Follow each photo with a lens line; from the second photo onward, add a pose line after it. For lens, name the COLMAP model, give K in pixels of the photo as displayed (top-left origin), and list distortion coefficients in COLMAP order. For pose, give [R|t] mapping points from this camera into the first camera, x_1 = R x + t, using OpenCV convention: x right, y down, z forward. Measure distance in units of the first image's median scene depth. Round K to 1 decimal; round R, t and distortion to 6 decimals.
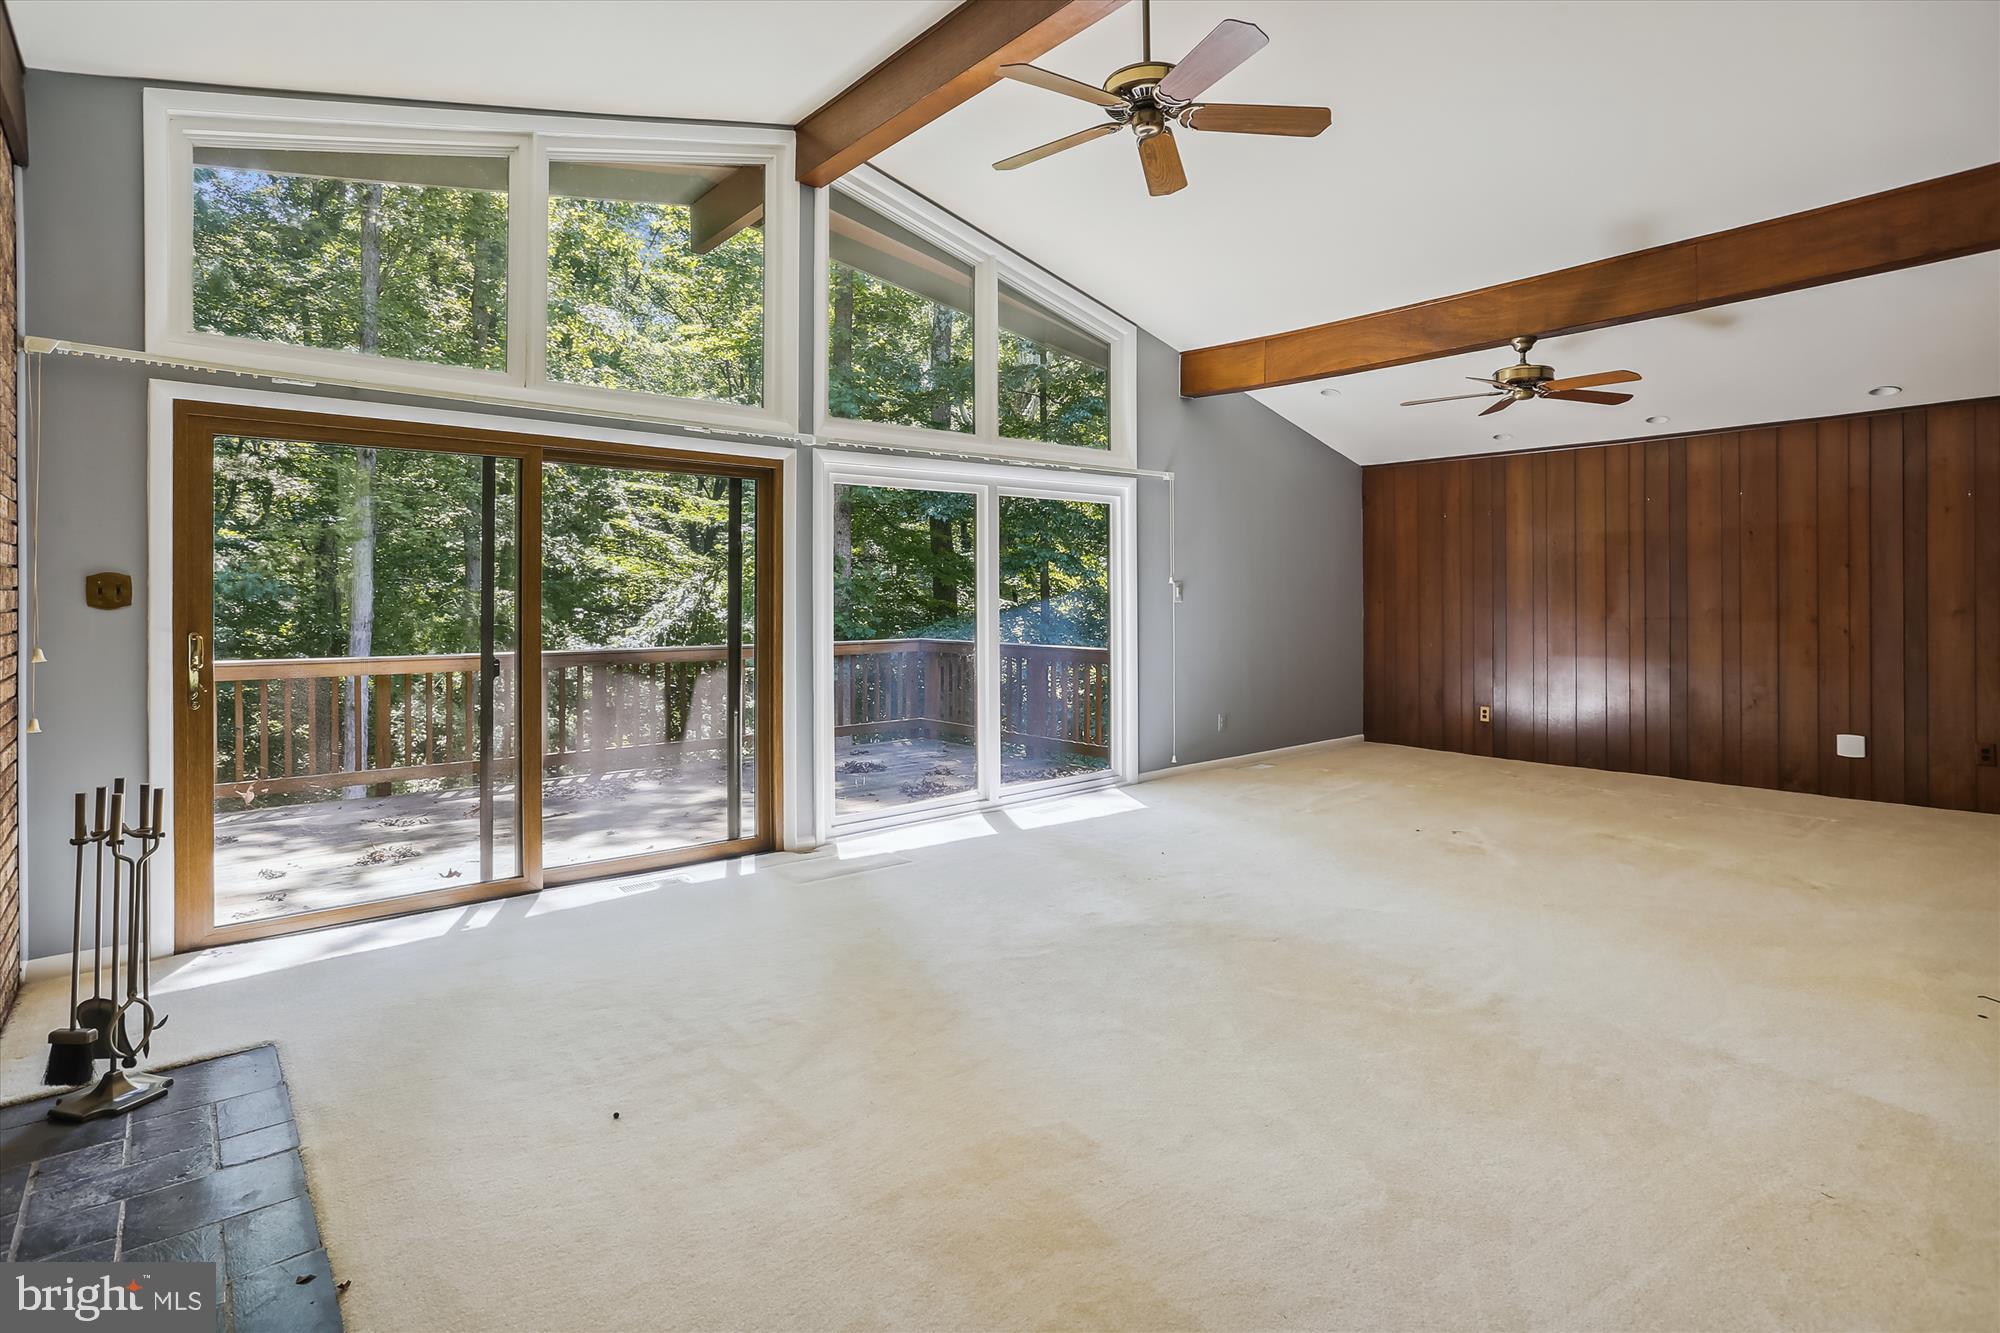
lens RADIAL K [[1012.0, 0, 1005.2], [0, 1012.0, 593.6], [0, 0, 1]] dist [-0.048204, 0.021227]
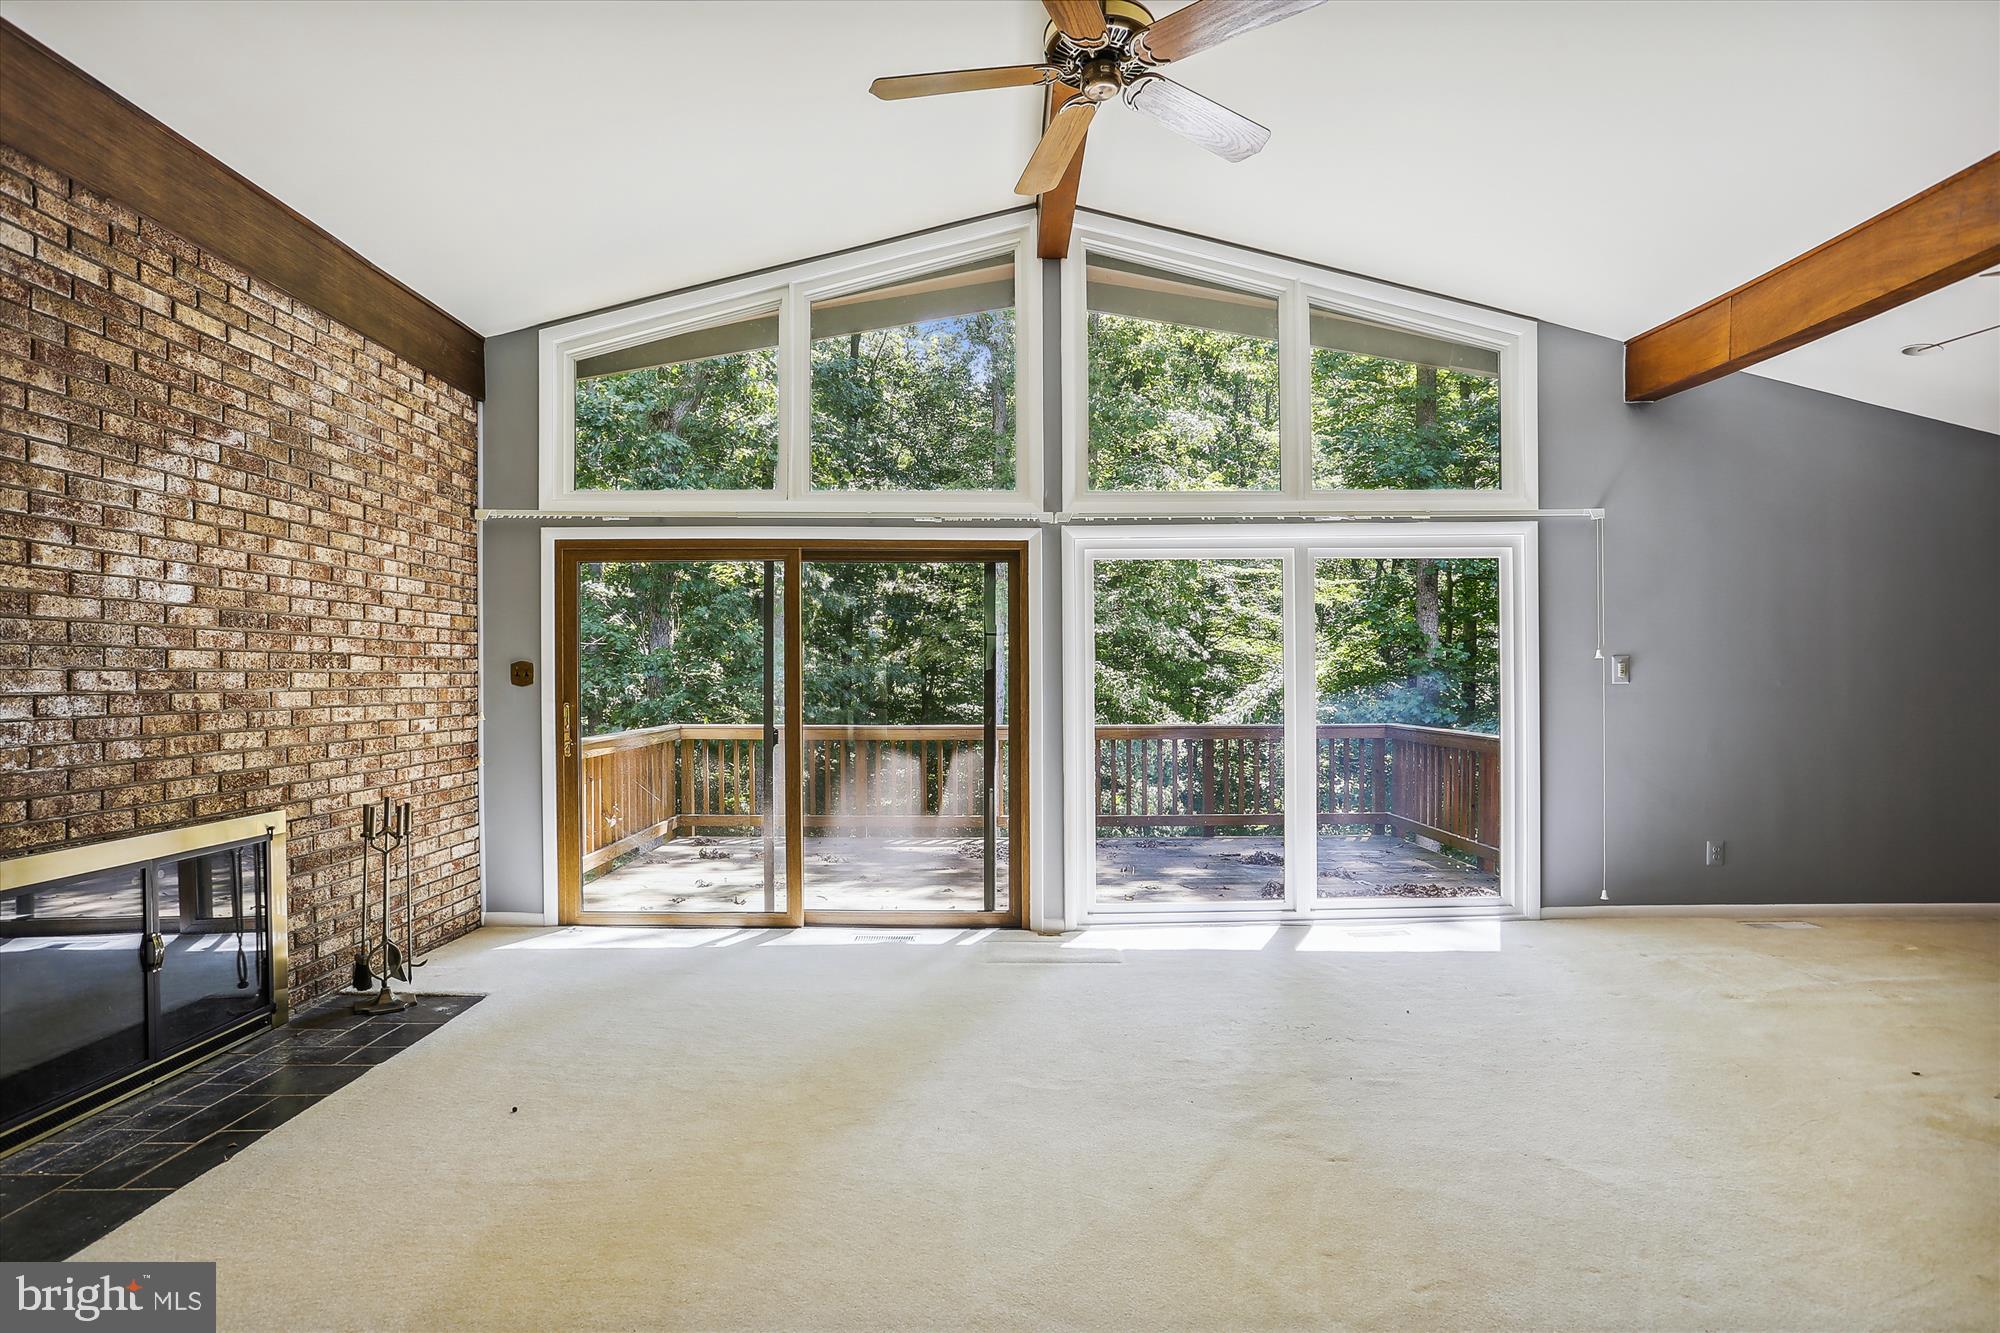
lens RADIAL K [[978.9, 0, 1031.0], [0, 978.9, 683.9], [0, 0, 1]] dist [-0.039345, 0.012367]
pose [[0.761817, 0.003170, -0.647785, 0.389734], [0.003905, 0.999947, 0.009485, 0.000638], [0.647781, -0.009755, 0.761765, 0.244126]]
